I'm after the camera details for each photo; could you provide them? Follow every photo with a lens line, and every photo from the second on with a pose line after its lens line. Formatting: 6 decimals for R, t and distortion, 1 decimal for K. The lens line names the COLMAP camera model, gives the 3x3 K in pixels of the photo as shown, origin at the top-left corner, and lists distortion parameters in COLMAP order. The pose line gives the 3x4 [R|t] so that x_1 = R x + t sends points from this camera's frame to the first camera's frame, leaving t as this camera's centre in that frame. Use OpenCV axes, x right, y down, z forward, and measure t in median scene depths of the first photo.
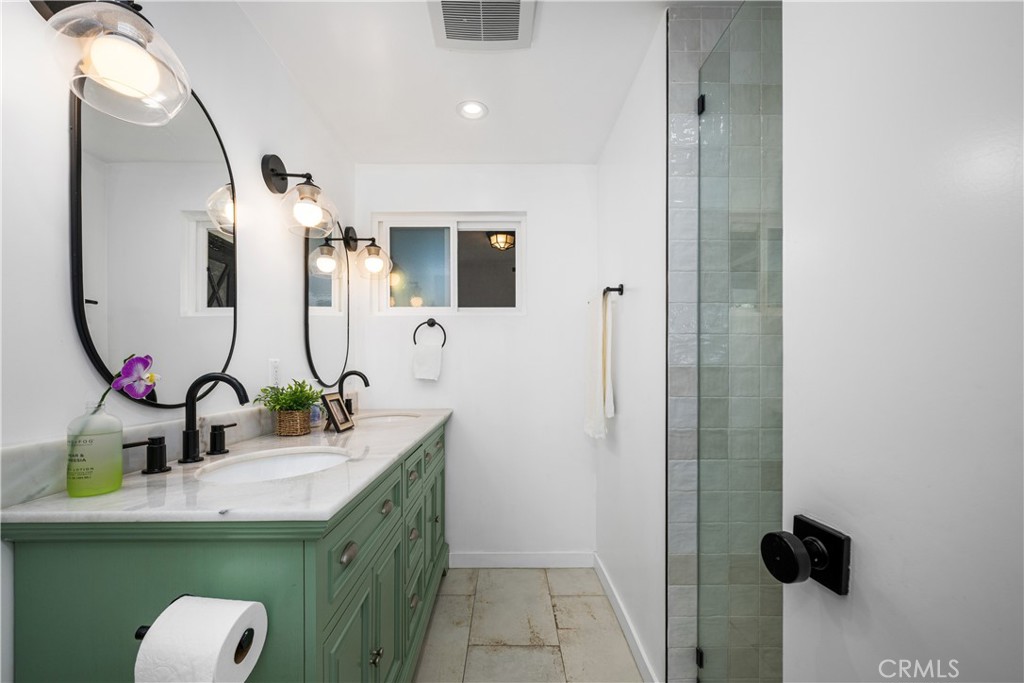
lens RADIAL K [[417.9, 0, 511.6], [0, 417.9, 366.5], [0, 0, 1]] dist [0.000695, 0.000070]
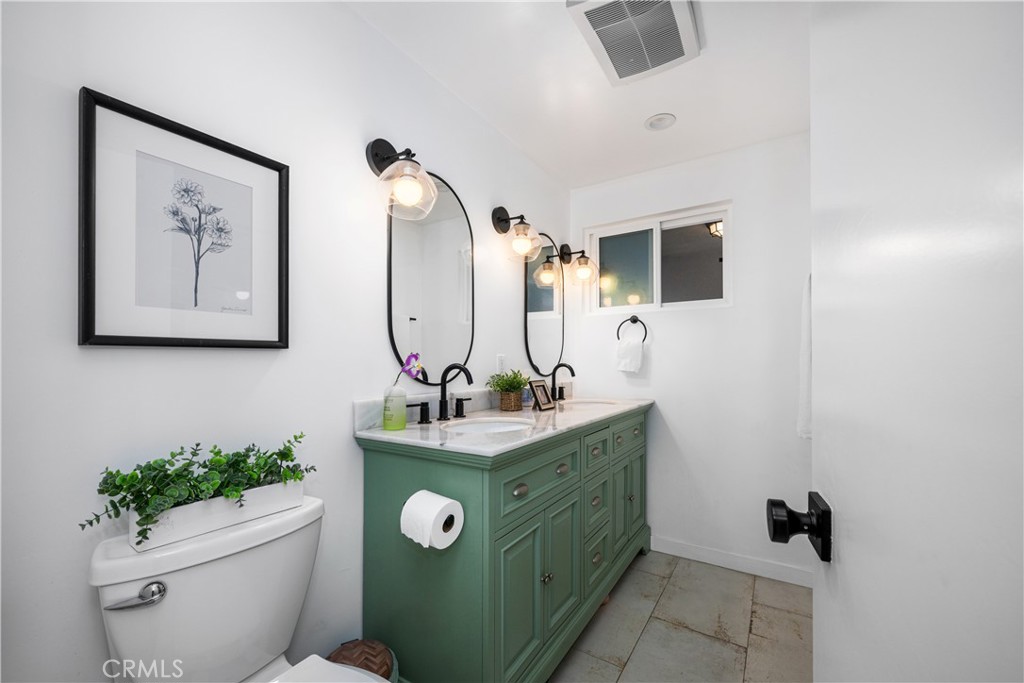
lens RADIAL K [[416.5, 0, 517.2], [0, 416.5, 352.6], [0, 0, 1]] dist [0.000363, -0.000056]
pose [[0.839303, -0.013261, -0.543502, 0.218029], [0.002762, 0.999794, -0.020129, 0.003770], [0.543657, 0.015394, 0.839167, -0.115813]]
